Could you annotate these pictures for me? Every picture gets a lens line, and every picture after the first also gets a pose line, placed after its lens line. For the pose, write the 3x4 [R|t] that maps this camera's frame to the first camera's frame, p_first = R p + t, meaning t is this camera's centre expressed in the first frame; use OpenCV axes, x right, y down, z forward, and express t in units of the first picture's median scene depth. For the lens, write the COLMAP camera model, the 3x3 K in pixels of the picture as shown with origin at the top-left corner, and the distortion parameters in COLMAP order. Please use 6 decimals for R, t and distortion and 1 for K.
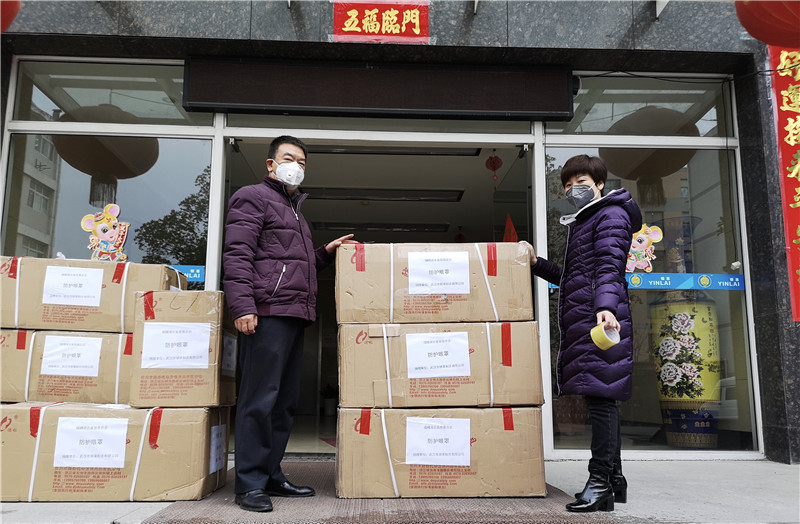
lens RADIAL K [[619.6, 0, 408.3], [0, 619.6, 303.5], [0, 0, 1]] dist [0.042288, -0.028297]
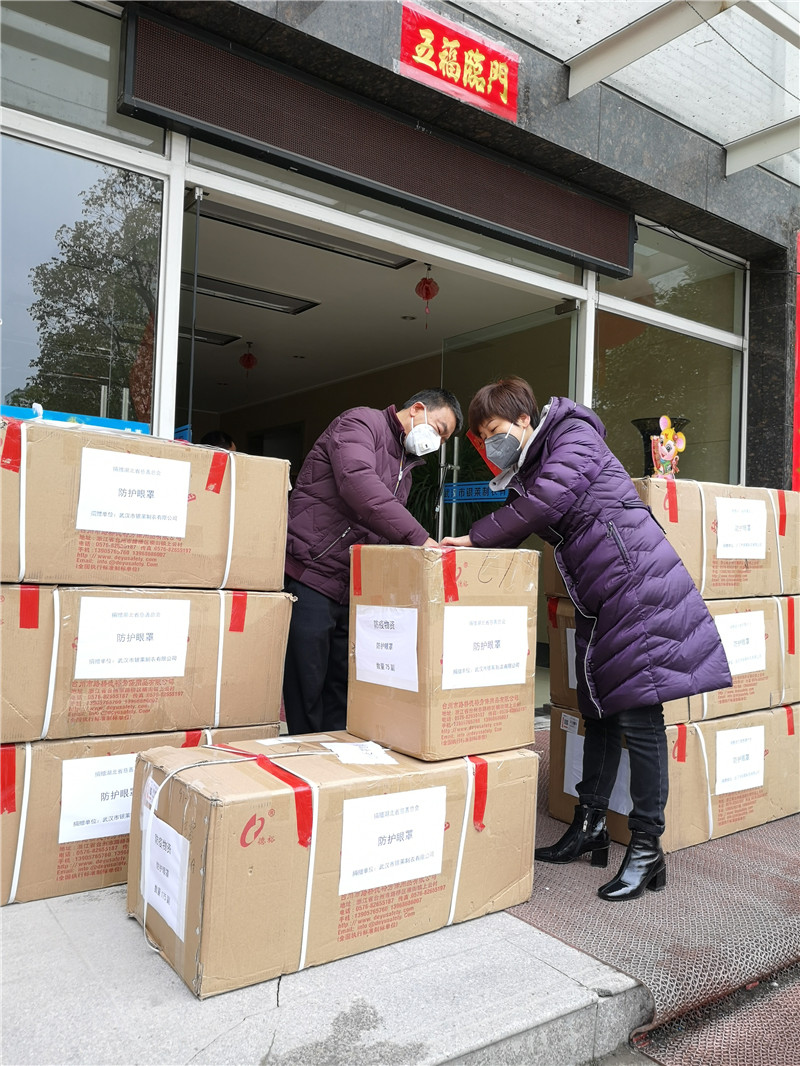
lens RADIAL K [[847.2, 0, 400.4], [0, 847.2, 531.5], [0, 0, 1]] dist [-0.005099, -0.007949]
pose [[0.833962, 0.040098, 0.550363, -0.546144], [-0.113957, 0.988372, 0.100670, -0.066503], [-0.539927, -0.146673, 0.828834, 0.261109]]
